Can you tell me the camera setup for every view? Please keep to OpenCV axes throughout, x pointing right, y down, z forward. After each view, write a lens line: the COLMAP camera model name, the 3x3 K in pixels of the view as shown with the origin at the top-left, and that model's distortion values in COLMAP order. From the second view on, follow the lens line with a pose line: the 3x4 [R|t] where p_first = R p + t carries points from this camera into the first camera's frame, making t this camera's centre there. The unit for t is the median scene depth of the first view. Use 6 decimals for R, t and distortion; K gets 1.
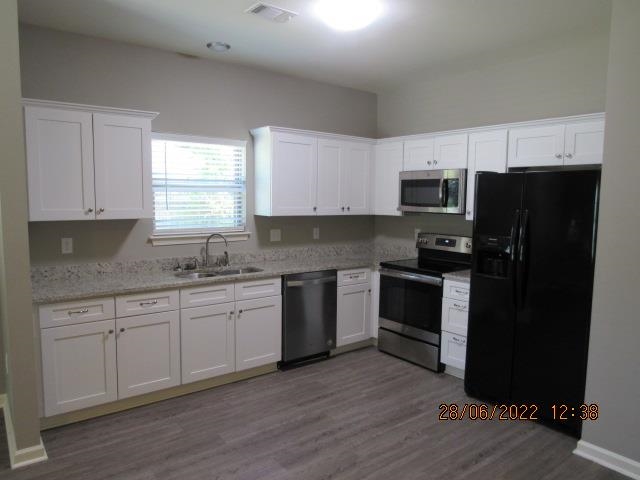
lens RADIAL K [[460.3, 0, 320.0], [0, 460.3, 240.0], [0, 0, 1]] dist [-0.030190, 0.006845]
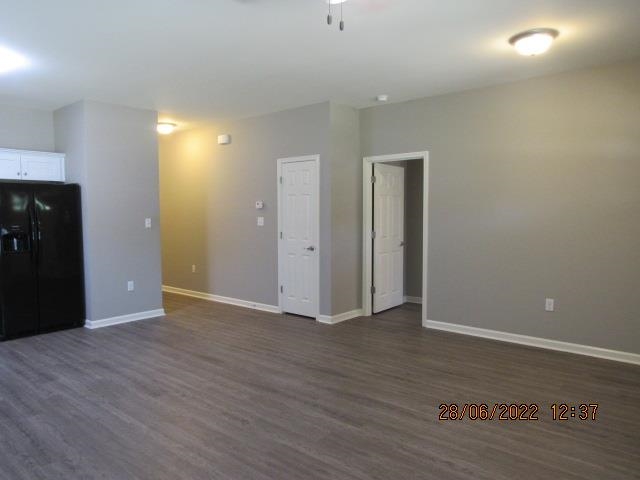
lens RADIAL K [[458.0, 0, 308.4], [0, 458.0, 240.5], [0, 0, 1]] dist [-0.037901, 0.000439]
pose [[-0.194210, -0.070760, 0.978404, -1.024677], [0.097366, 0.991079, 0.091004, 0.002841], [-0.976116, 0.112937, -0.185588, 0.275139]]
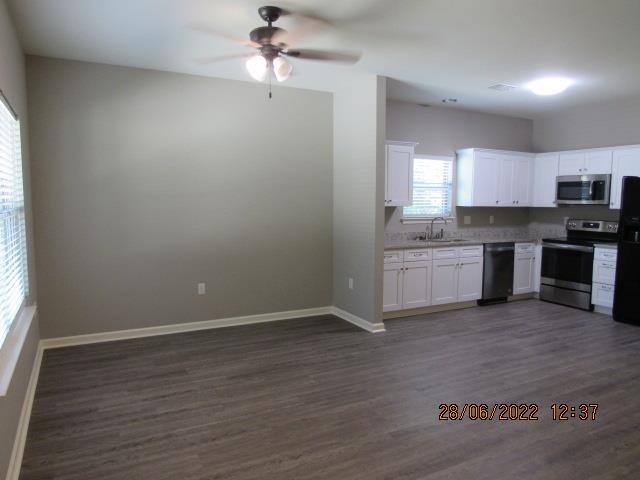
lens RADIAL K [[460.3, 0, 320.0], [0, 460.3, 240.0], [0, 0, 1]] dist [-0.030190, 0.006845]
pose [[0.985730, 0.011271, -0.167959, -0.355128], [-0.012254, 0.999913, -0.004819, 0.075662], [0.167890, 0.006808, 0.985782, -0.603521]]
